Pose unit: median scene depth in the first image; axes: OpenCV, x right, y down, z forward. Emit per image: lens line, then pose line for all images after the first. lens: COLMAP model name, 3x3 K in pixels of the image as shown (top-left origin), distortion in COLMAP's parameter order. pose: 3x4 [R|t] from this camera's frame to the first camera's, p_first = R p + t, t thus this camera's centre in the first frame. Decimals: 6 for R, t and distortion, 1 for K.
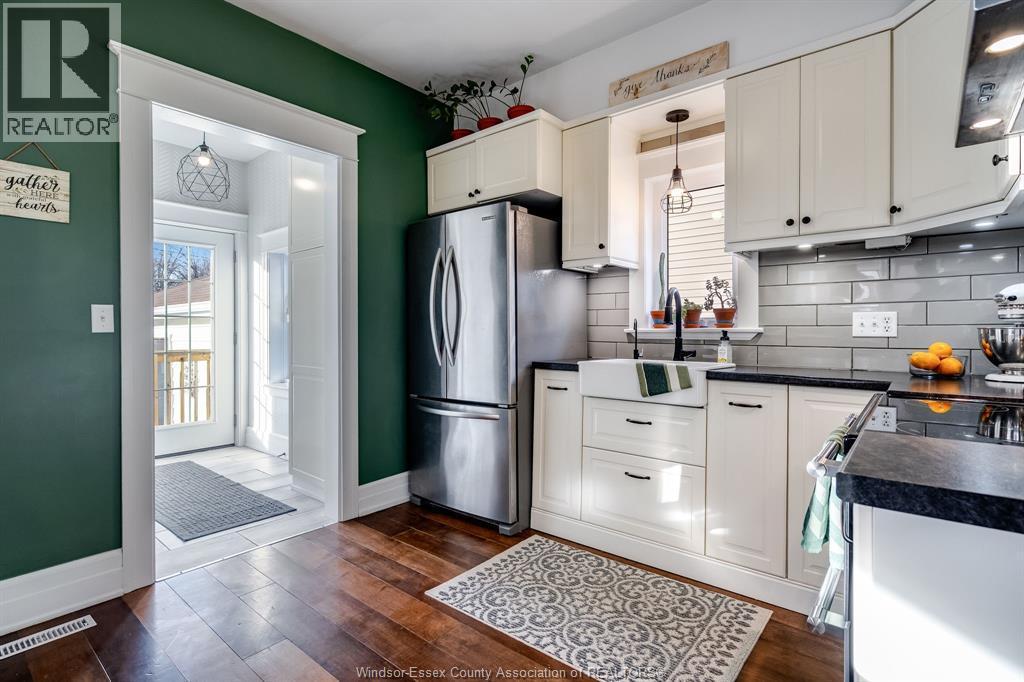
lens RADIAL K [[489.8, 0, 509.5], [0, 489.8, 321.3], [0, 0, 1]] dist [0.003734, 0.001326]
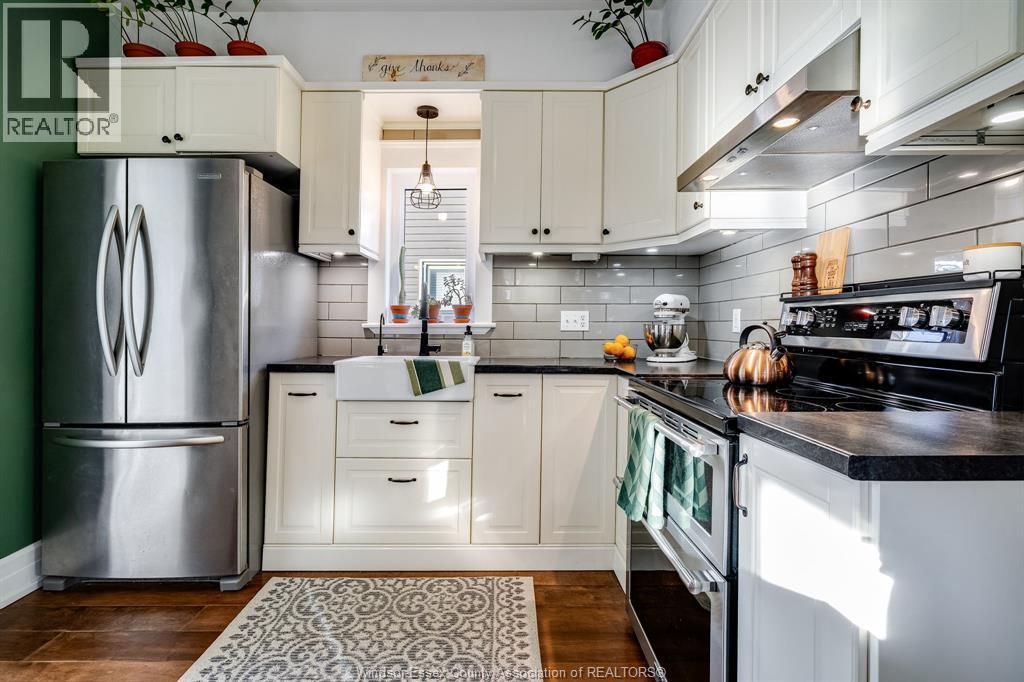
lens RADIAL K [[471.1, 0, 498.1], [0, 471.1, 316.6], [0, 0, 1]] dist [-0.001444, 0.001516]
pose [[0.775521, 0.012705, 0.631194, -0.159985], [-0.014074, 0.999897, -0.002833, 0.001105], [-0.631165, -0.006686, 0.775620, 0.168852]]
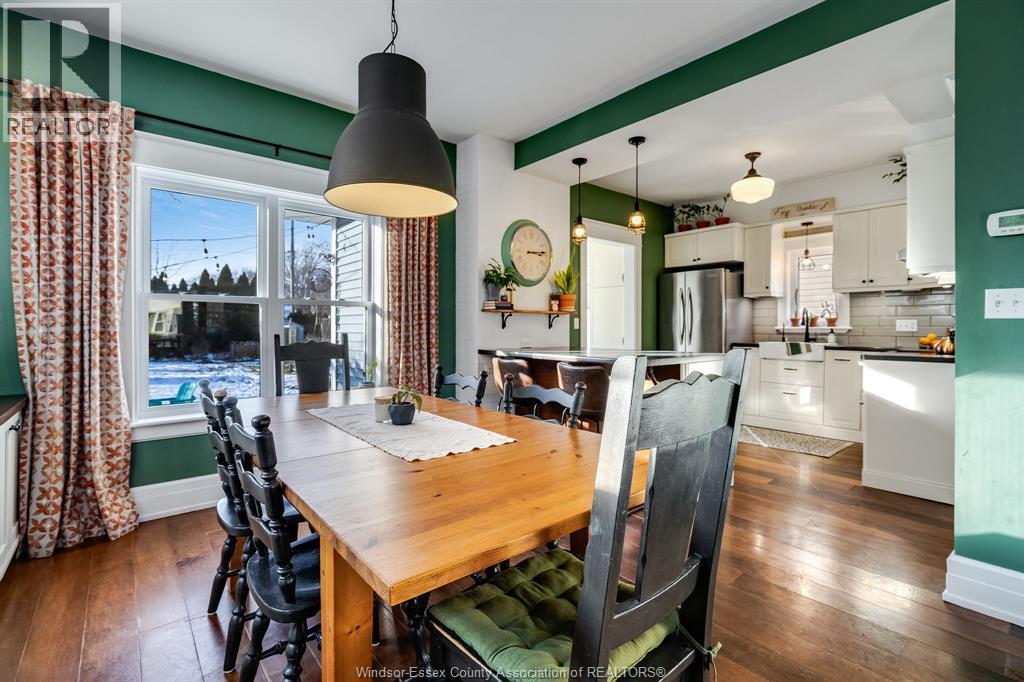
lens RADIAL K [[471.1, 0, 520.7], [0, 471.1, 322.9], [0, 0, 1]] dist [-0.001444, 0.001516]
pose [[0.988299, 0.002316, -0.152512, -0.580941], [-0.000734, 0.999945, 0.010432, -0.025554], [0.152528, -0.010198, 0.988246, -1.218805]]
